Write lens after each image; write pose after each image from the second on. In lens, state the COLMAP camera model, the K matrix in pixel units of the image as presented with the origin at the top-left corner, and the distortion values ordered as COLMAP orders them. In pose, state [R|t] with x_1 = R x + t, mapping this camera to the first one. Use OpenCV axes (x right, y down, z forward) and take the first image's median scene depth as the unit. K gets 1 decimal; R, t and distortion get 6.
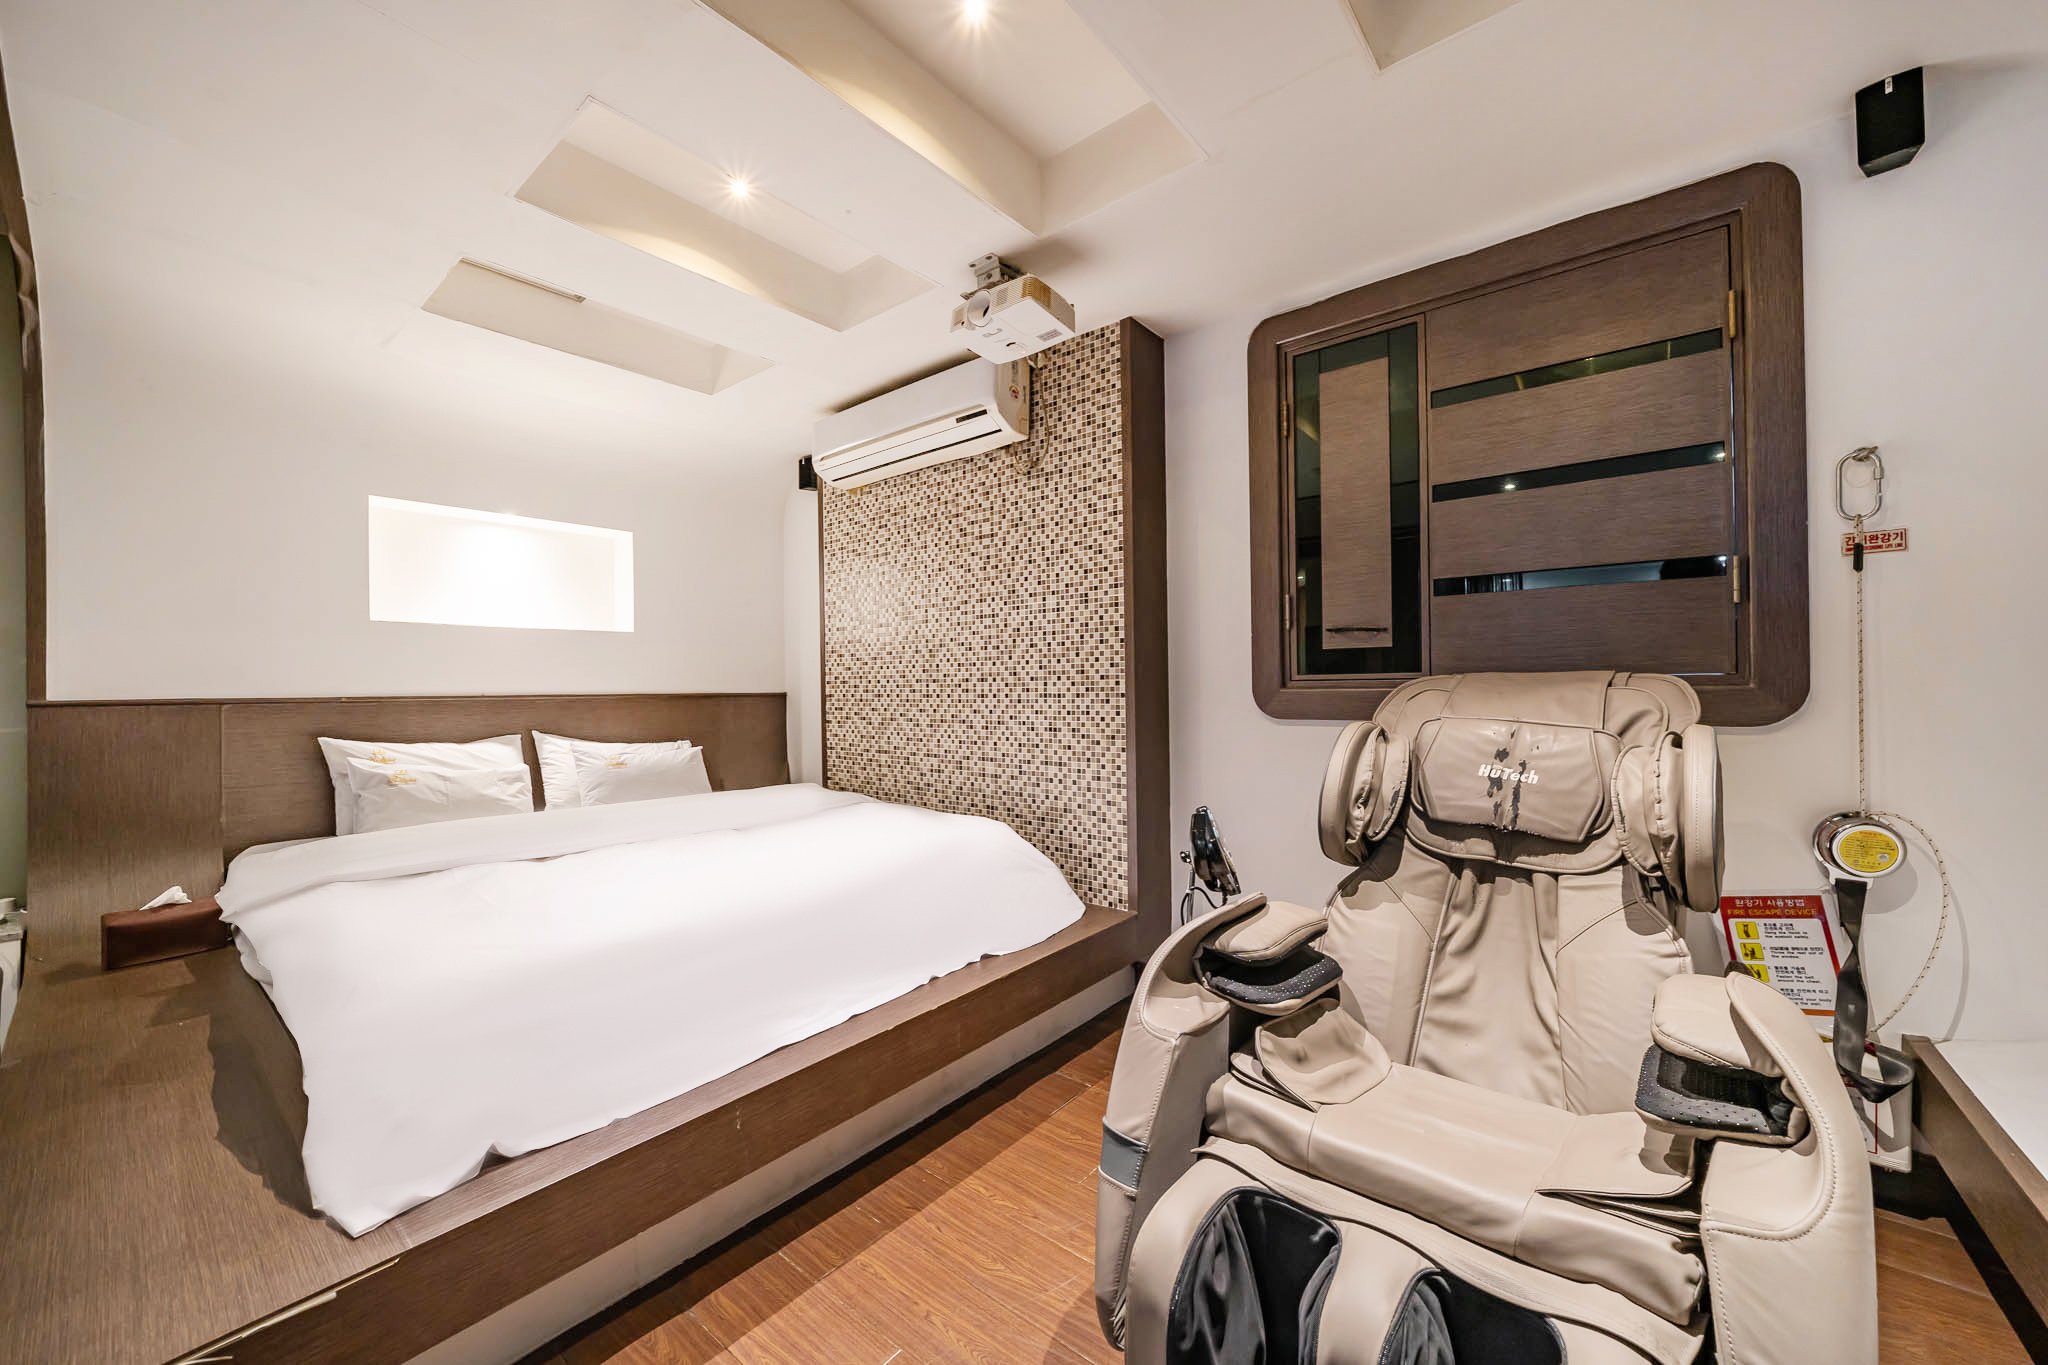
lens RADIAL K [[754.6, 0, 1041.7], [0, 754.6, 688.2], [0, 0, 1]] dist [-0.010782, 0.000633]
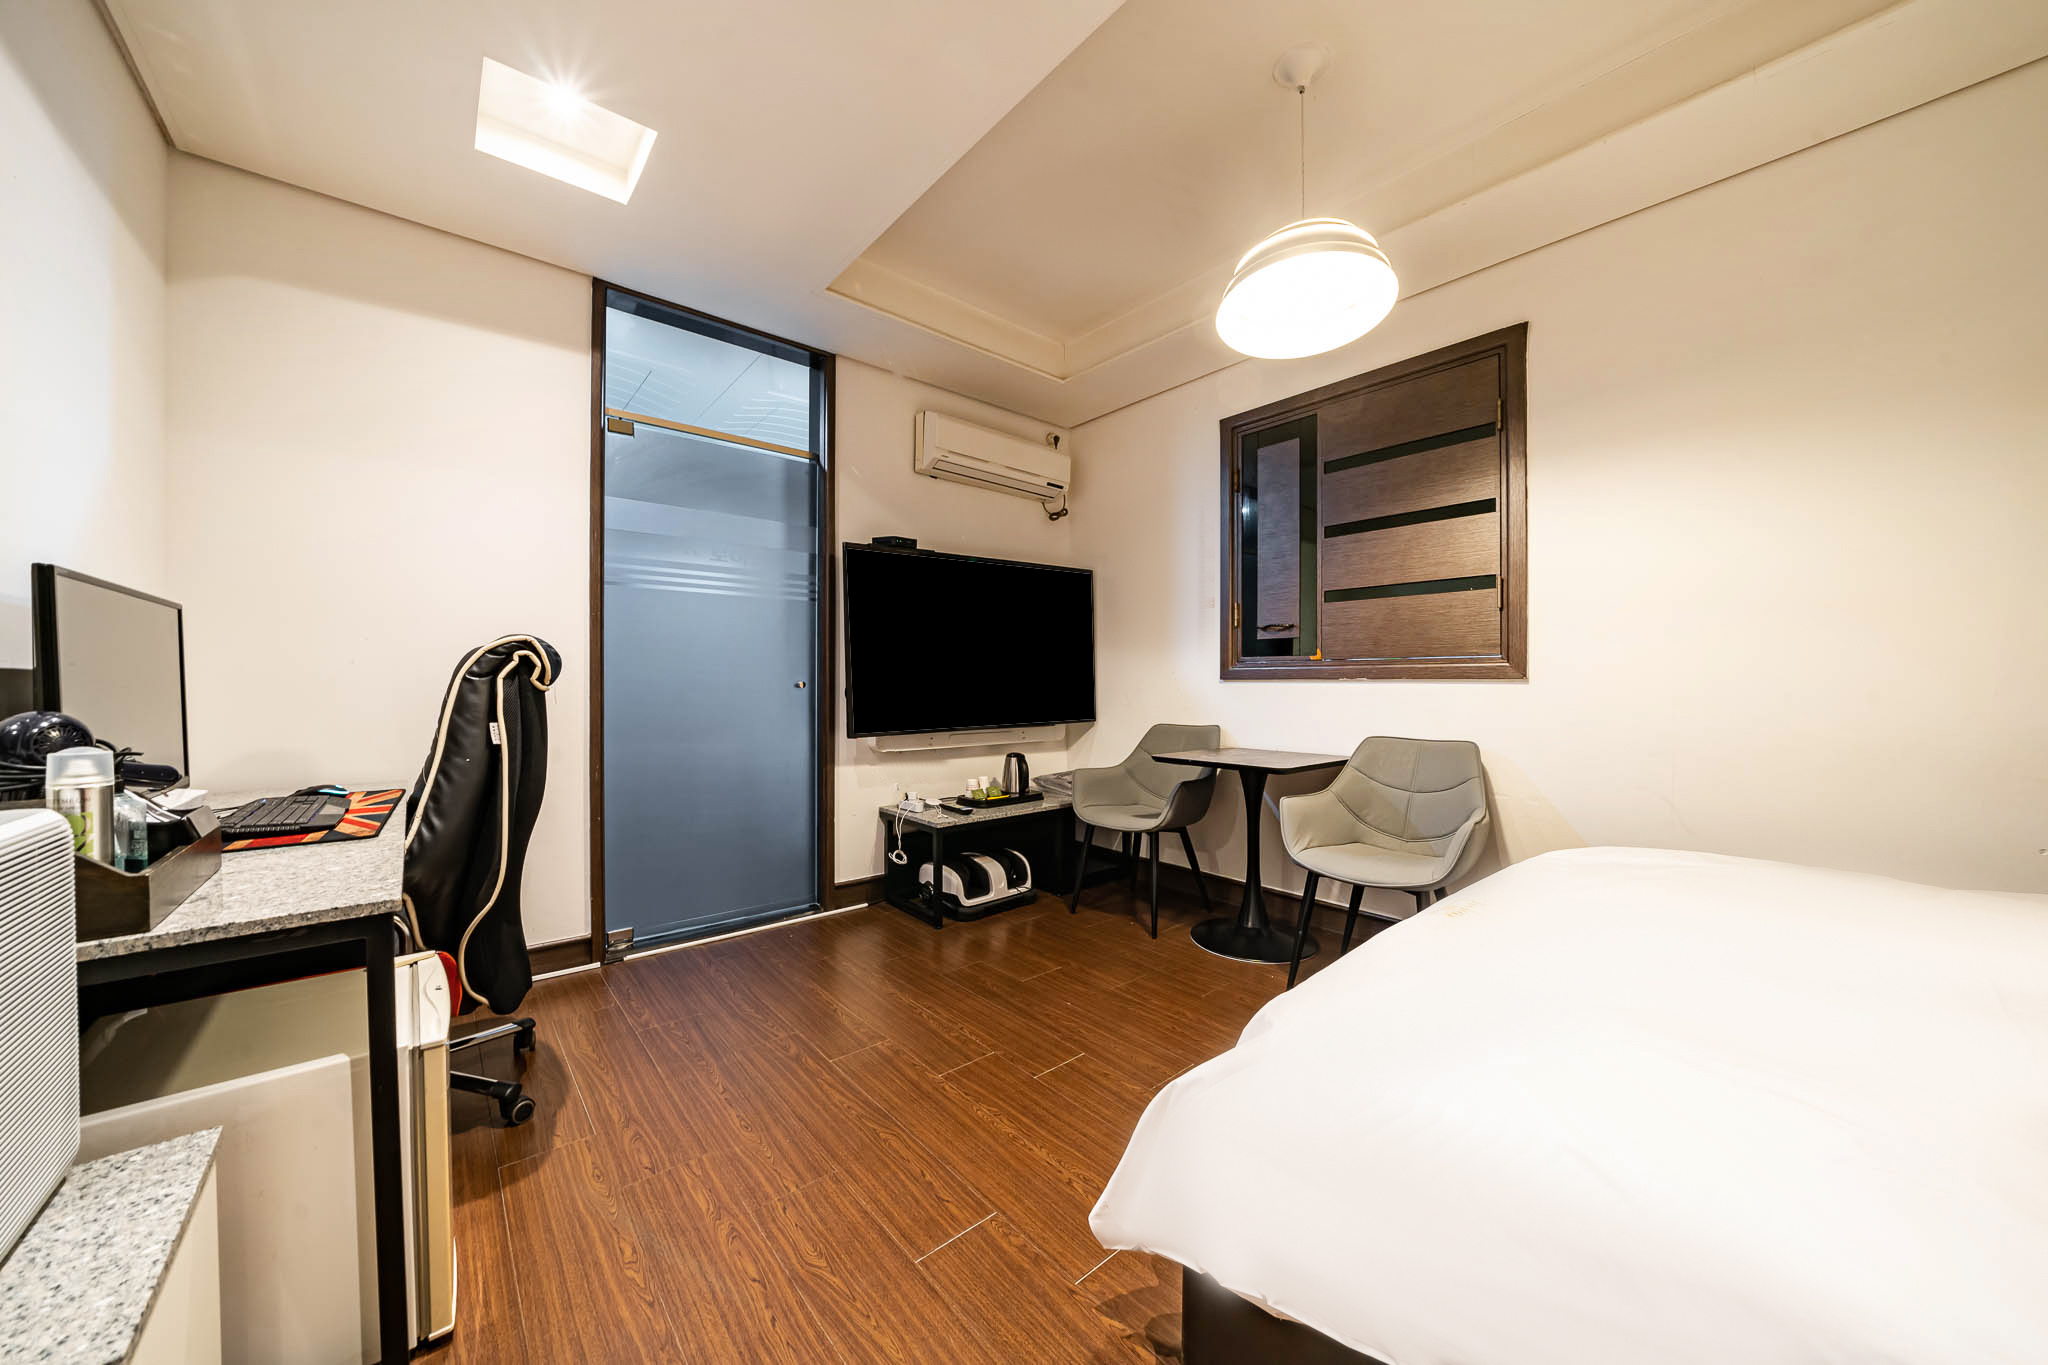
lens RADIAL K [[702.9, 0, 1032.3], [0, 702.9, 684.5], [0, 0, 1]] dist [-0.021388, 0.001531]
pose [[0.984950, 0.010210, -0.172540, 0.194014], [-0.010286, 0.999947, 0.000456, 0.038857], [0.172536, 0.001326, 0.985002, -0.409378]]
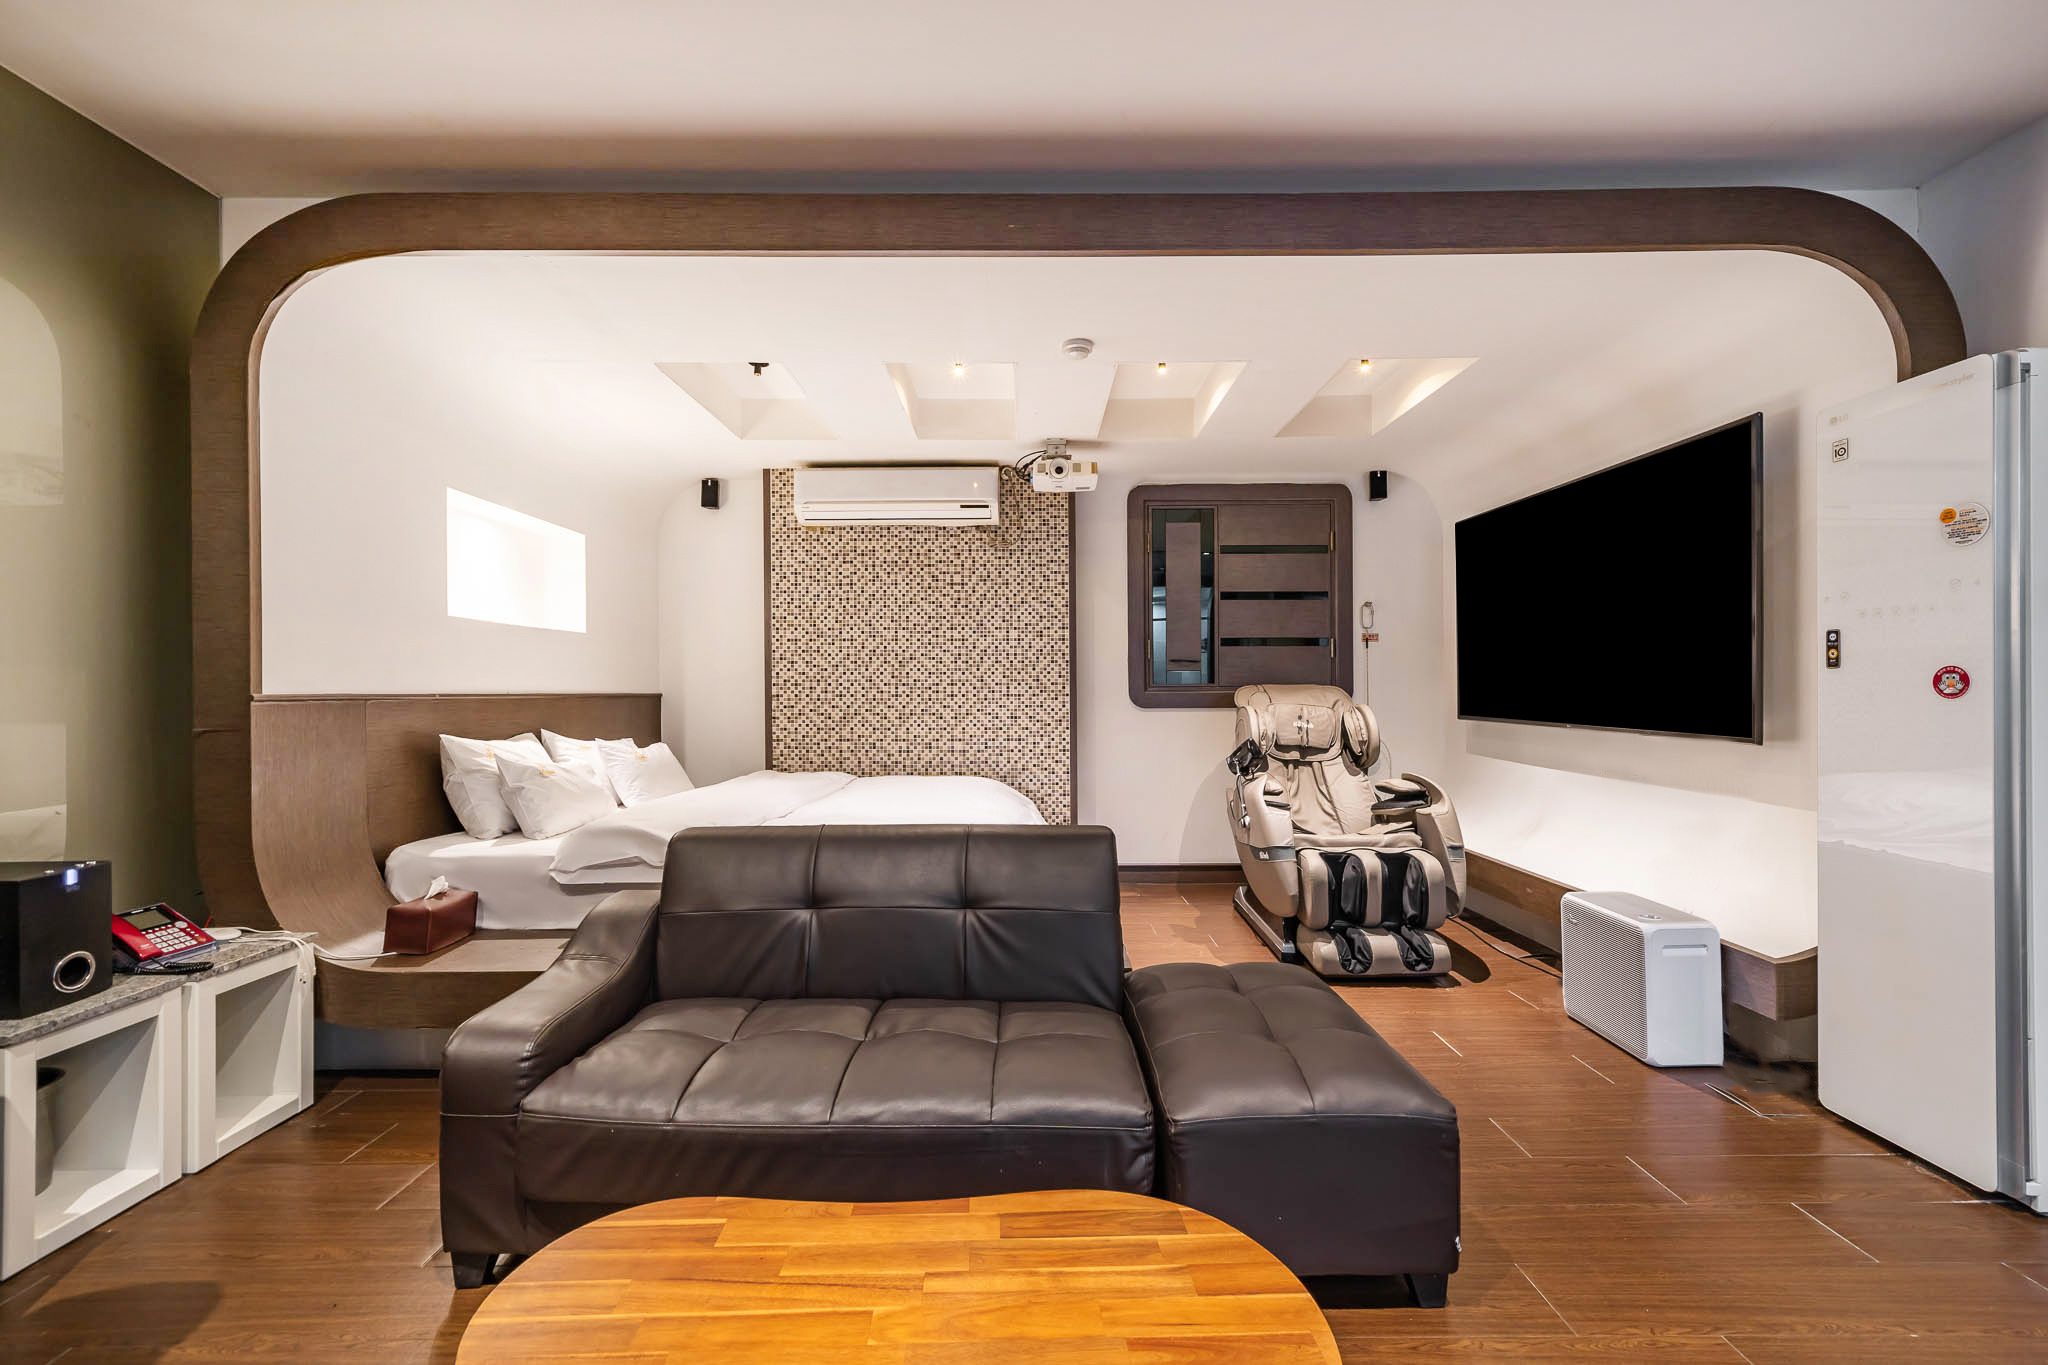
lens RADIAL K [[832.1, 0, 1015.8], [0, 832.1, 688.1], [0, 0, 1]] dist [-0.003816, 0.000325]
pose [[0.781659, 0.009021, 0.623640, -1.259159], [-0.003511, 0.999943, -0.010063, 0.014950], [-0.623696, 0.005676, 0.781647, -0.392616]]
